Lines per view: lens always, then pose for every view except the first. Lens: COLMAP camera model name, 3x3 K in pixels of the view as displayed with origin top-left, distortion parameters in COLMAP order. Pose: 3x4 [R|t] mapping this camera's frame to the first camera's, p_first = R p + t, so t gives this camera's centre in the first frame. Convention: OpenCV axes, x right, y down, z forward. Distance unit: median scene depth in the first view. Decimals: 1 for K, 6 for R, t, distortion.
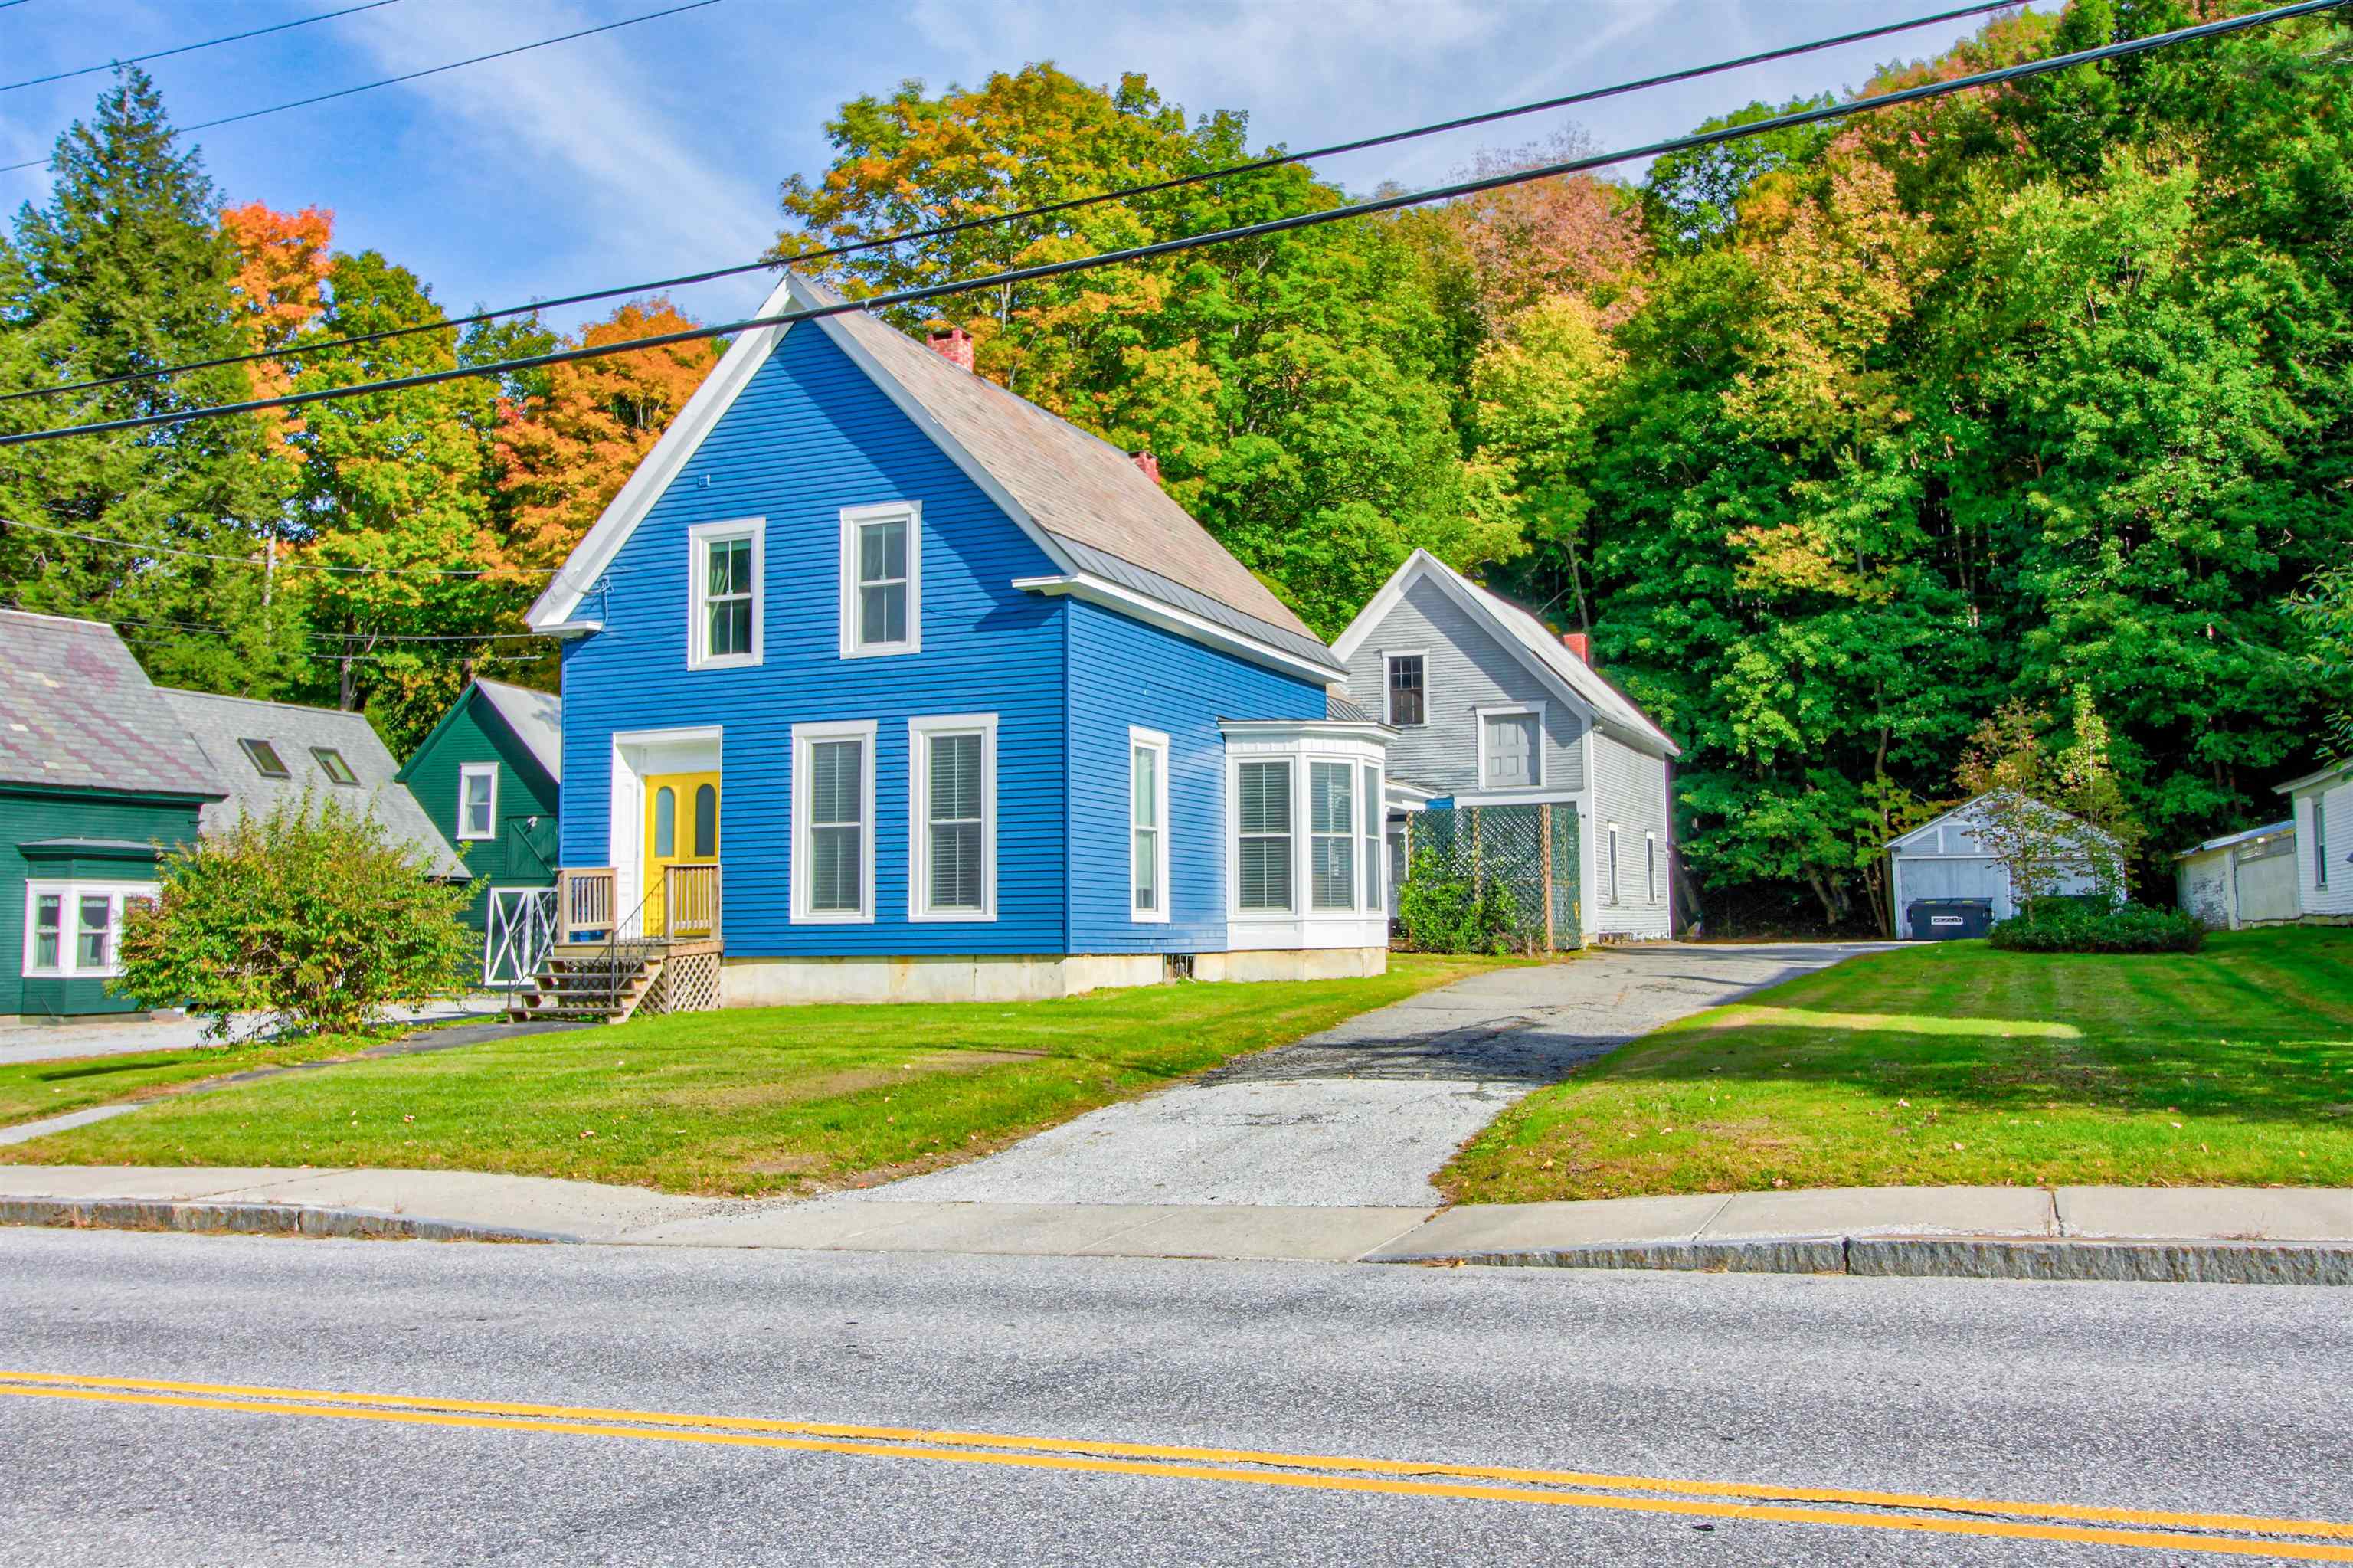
lens RADIAL K [[1934.8, 0, 1233.5], [0, 1934.8, 766.3], [0, 0, 1]] dist [0.013545, 0.004685]
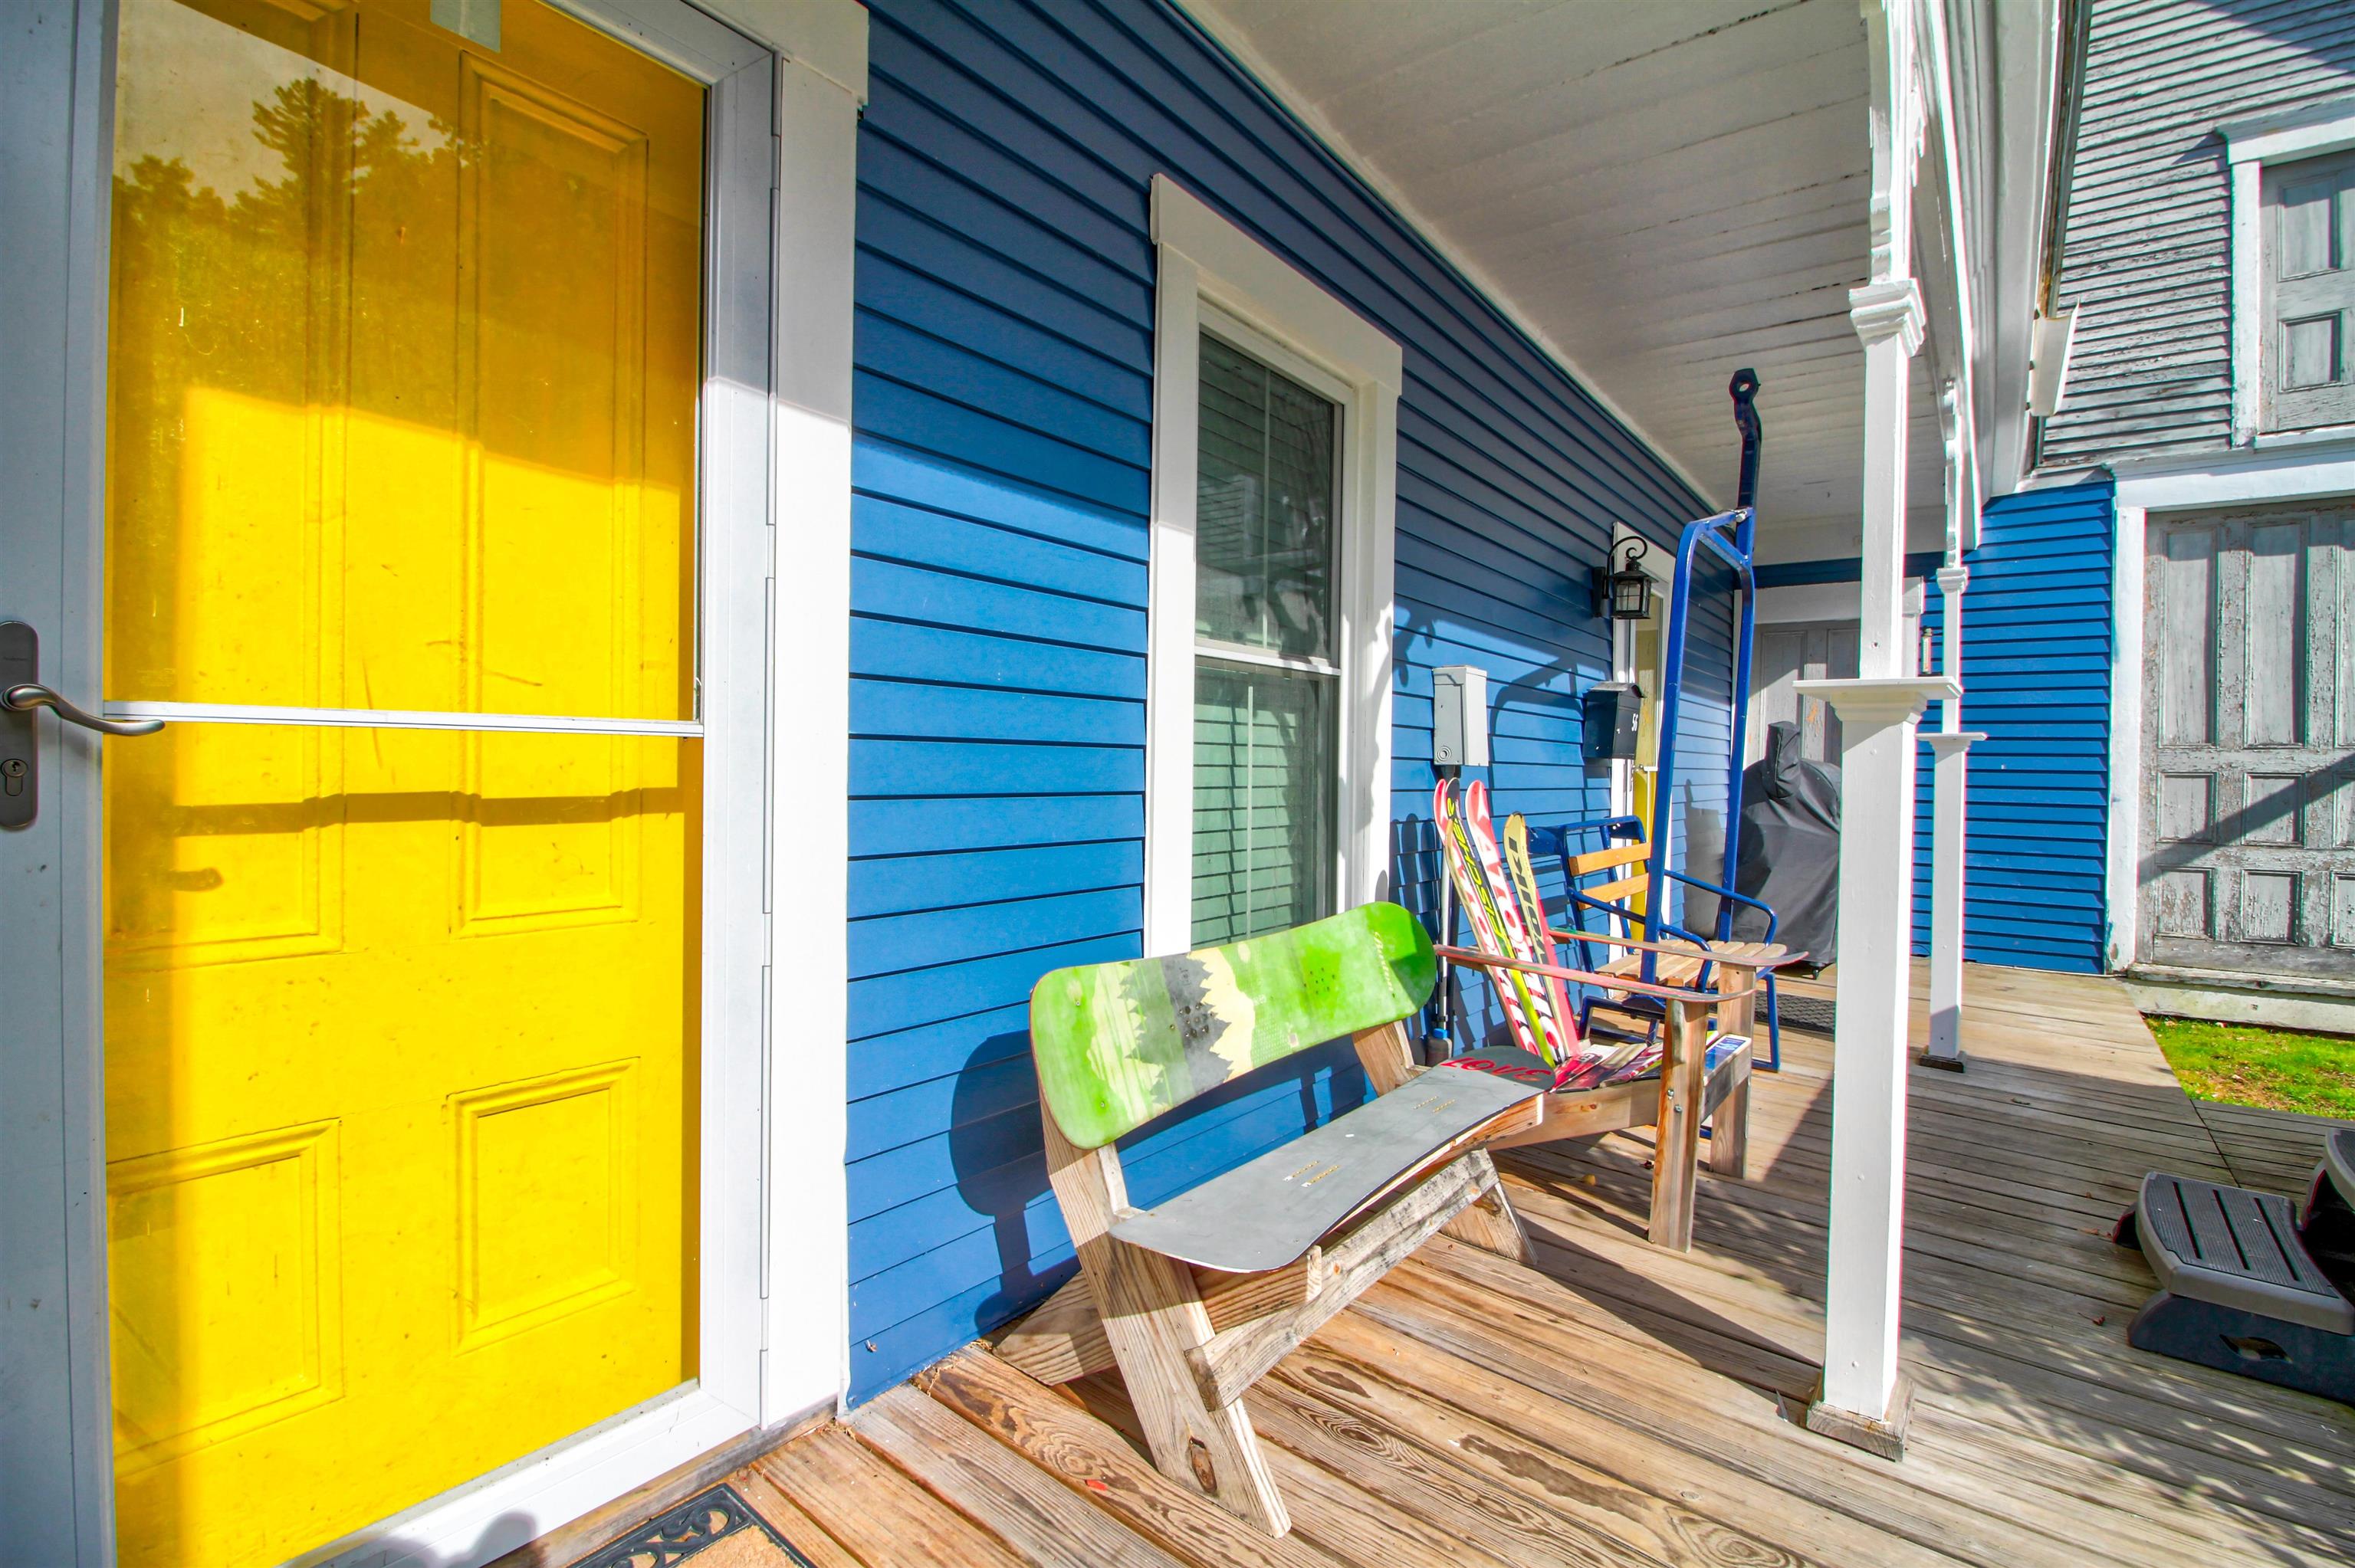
lens RADIAL K [[1029.7, 0, 1177.5], [0, 1029.7, 784.0], [0, 0, 1]] dist [-0.000657, -0.000126]
pose [[0.957119, 0.019747, -0.289020, 0.029412], [0.009879, 0.994869, 0.100689, 0.044298], [0.289526, -0.099226, 0.952013, 0.832883]]
